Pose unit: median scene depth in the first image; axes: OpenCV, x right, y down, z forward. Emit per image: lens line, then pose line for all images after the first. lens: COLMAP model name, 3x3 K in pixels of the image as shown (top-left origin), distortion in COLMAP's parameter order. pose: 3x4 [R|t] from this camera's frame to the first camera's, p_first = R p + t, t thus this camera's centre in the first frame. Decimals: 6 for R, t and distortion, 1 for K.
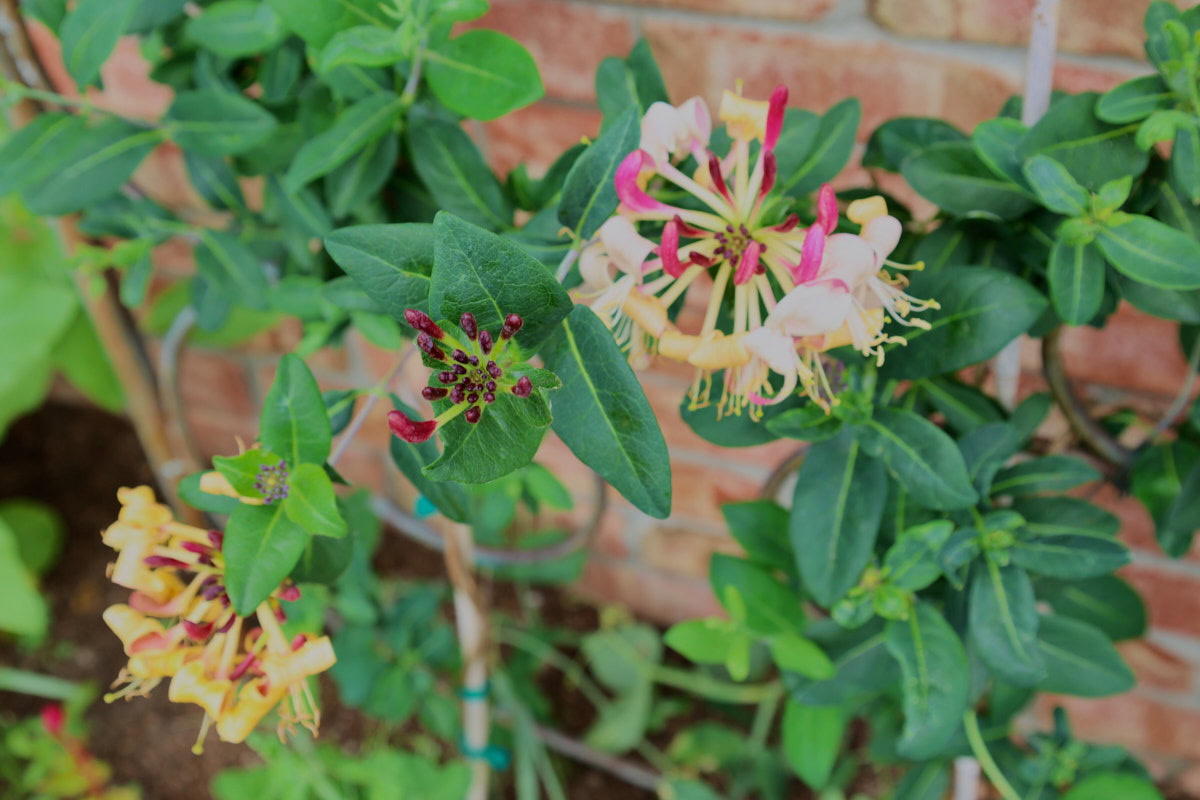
lens RADIAL K [[1681.8, 0, 600.0], [0, 1681.8, 400.0], [0, 0, 1]] dist [-0.003614, -0.014615]
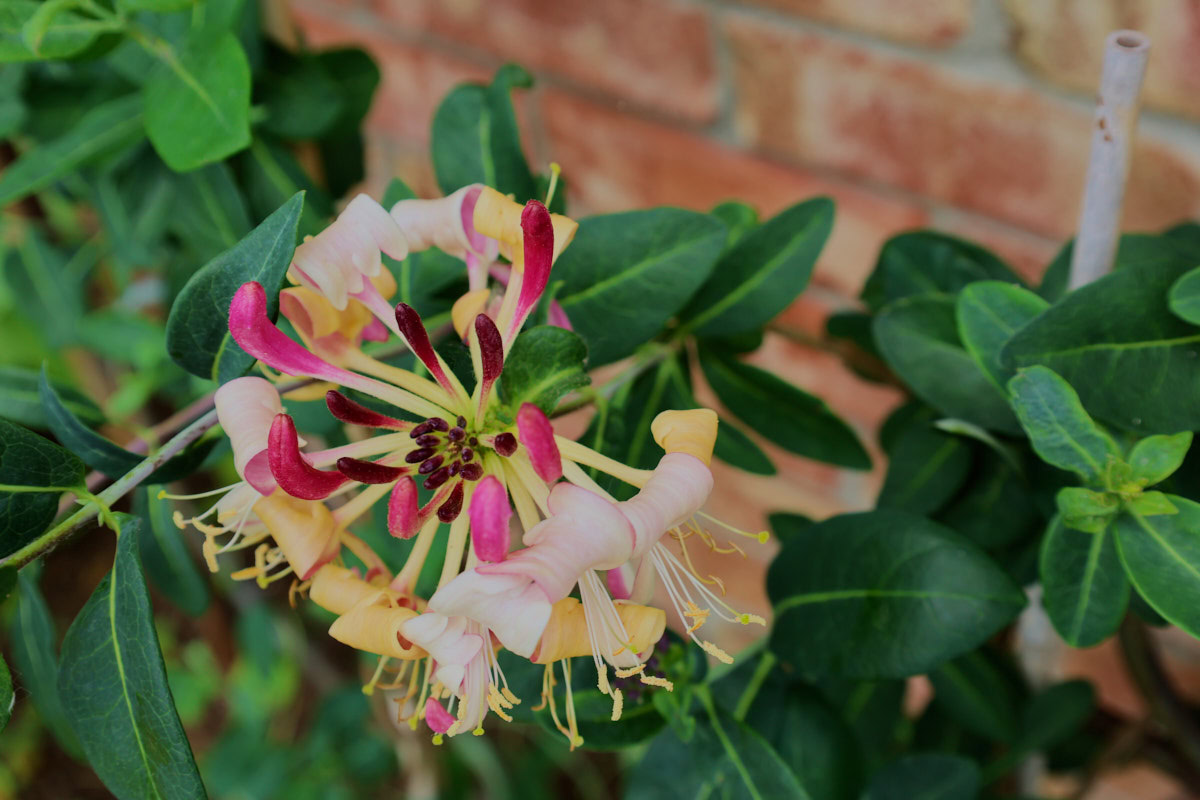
lens RADIAL K [[1681.8, 0, 600.0], [0, 1681.8, 400.0], [0, 0, 1]] dist [-0.003614, -0.014615]
pose [[0.973231, 0.169041, -0.155712, 0.197115], [-0.163885, 0.985431, 0.045471, -0.130415], [0.161129, -0.018735, 0.986755, 0.379180]]
